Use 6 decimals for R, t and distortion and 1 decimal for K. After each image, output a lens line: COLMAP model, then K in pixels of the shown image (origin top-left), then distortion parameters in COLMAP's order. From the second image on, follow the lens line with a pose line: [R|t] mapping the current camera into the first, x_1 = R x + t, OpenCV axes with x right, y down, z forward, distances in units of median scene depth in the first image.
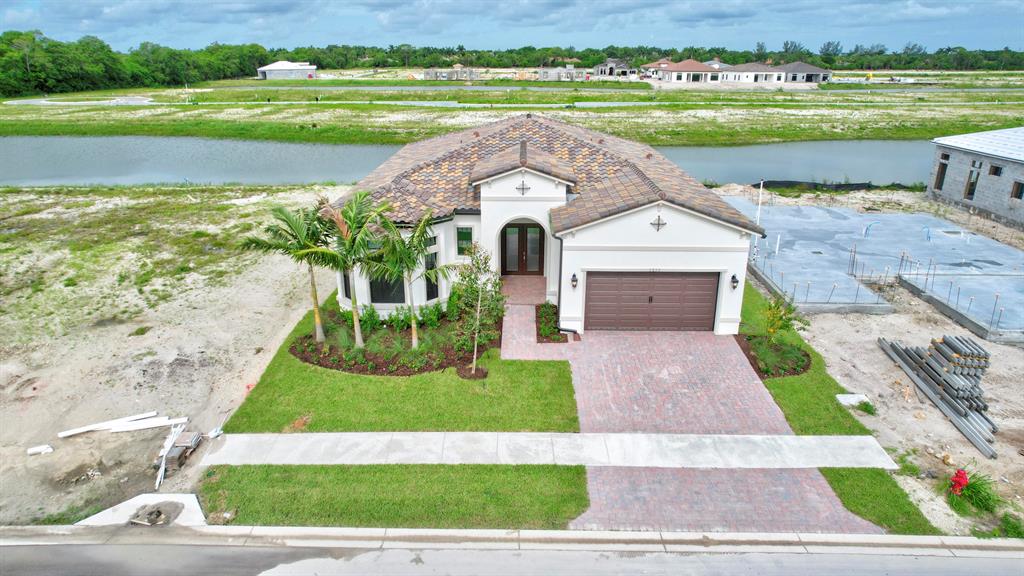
lens RADIAL K [[658.5, 0, 507.9], [0, 658.5, 286.9], [0, 0, 1]] dist [-0.076366, 0.070294]
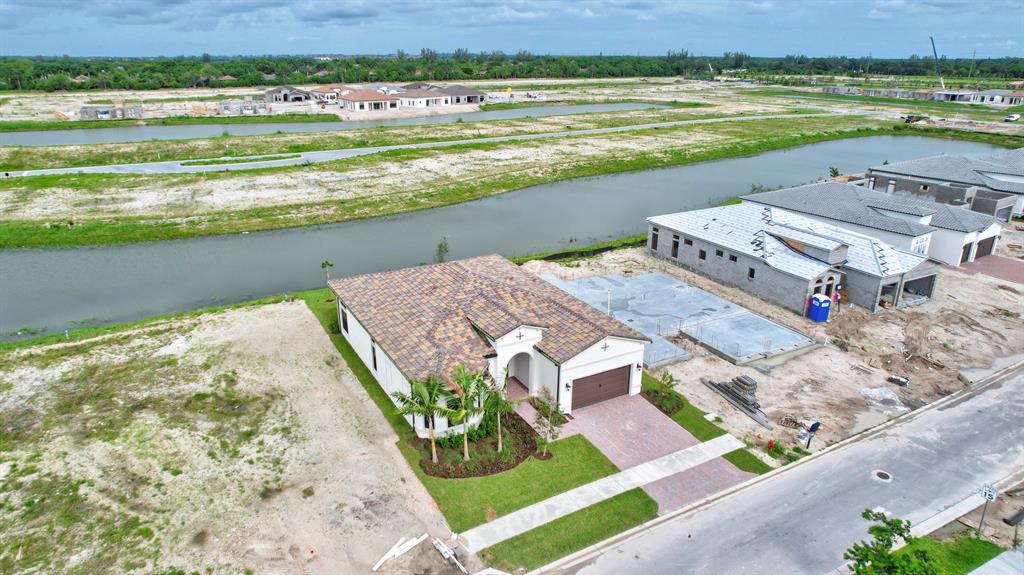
lens RADIAL K [[658.5, 0, 510.1], [0, 658.5, 281.6], [0, 0, 1]] dist [-0.076366, 0.070294]
pose [[0.865863, -0.162972, 0.472991, -0.790983], [0.165238, 0.985556, 0.037093, -0.365795], [-0.472204, 0.046038, 0.880286, -0.472605]]
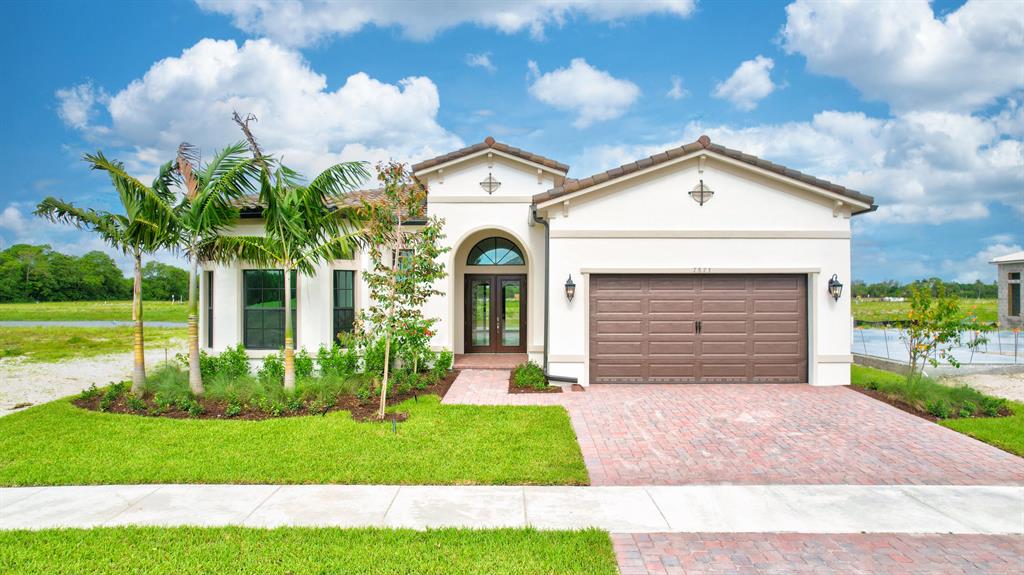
lens RADIAL K [[658.5, 0, 508.9], [0, 658.5, 289.4], [0, 0, 1]] dist [-0.076366, 0.070294]
pose [[0.999997, -0.000349, 0.002440, 0.042349], [0.001173, 0.937992, -0.346655, 0.192819], [-0.002168, 0.346657, 0.937990, 0.421423]]
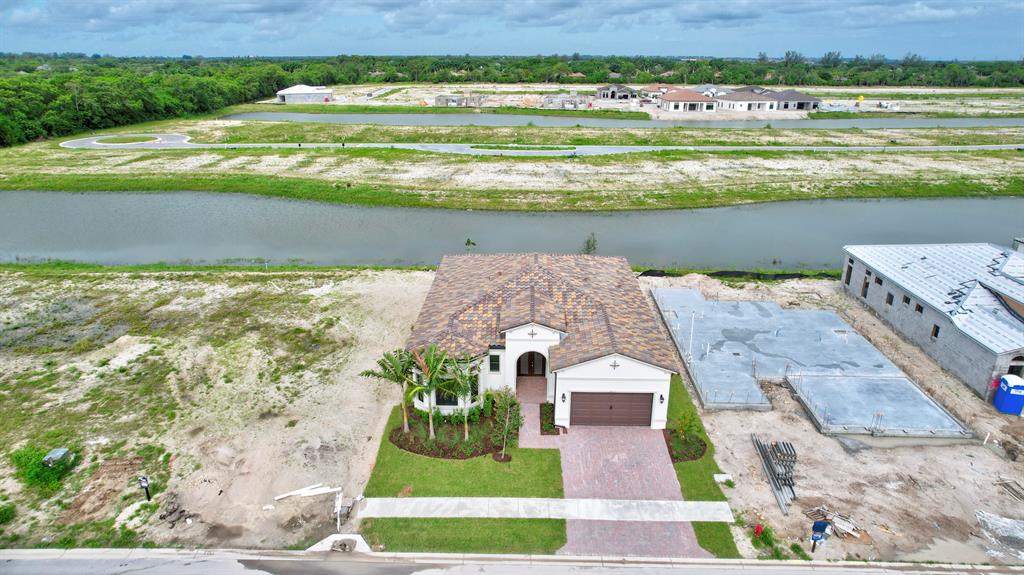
lens RADIAL K [[658.5, 0, 510.0], [0, 658.5, 285.8], [0, 0, 1]] dist [-0.076366, 0.070294]
pose [[0.999981, 0.005167, -0.003437, -0.027073], [-0.005170, 0.999986, -0.000808, -0.275896], [0.003433, 0.000825, 0.999994, -0.611209]]
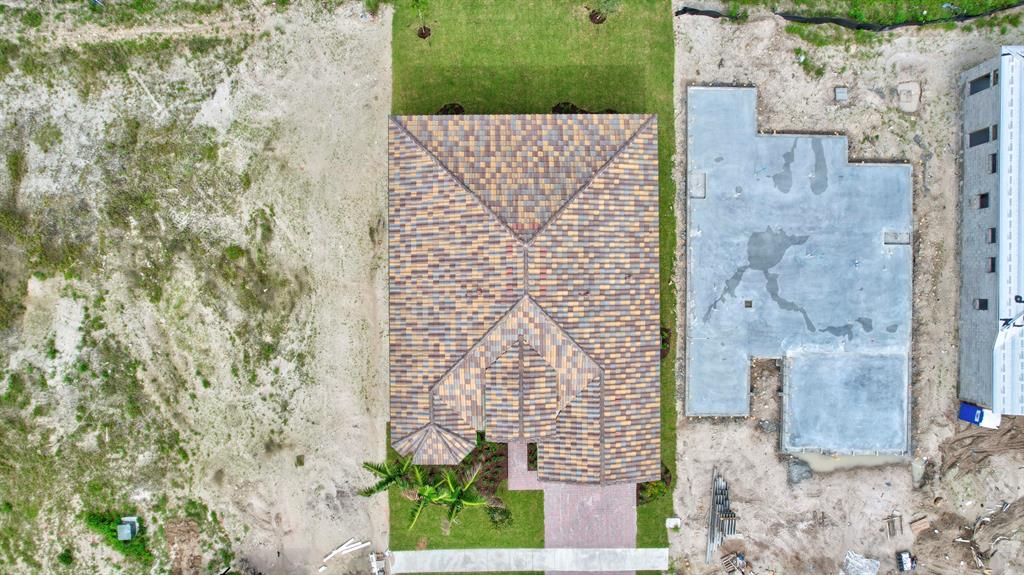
lens RADIAL K [[658.5, 0, 511.2], [0, 658.5, 293.9], [0, 0, 1]] dist [-0.076366, 0.070294]
pose [[0.999540, -0.028665, 0.009947, -0.005148], [0.000159, 0.332762, 0.943011, -1.753723], [-0.030341, -0.942575, 0.332613, 0.834803]]
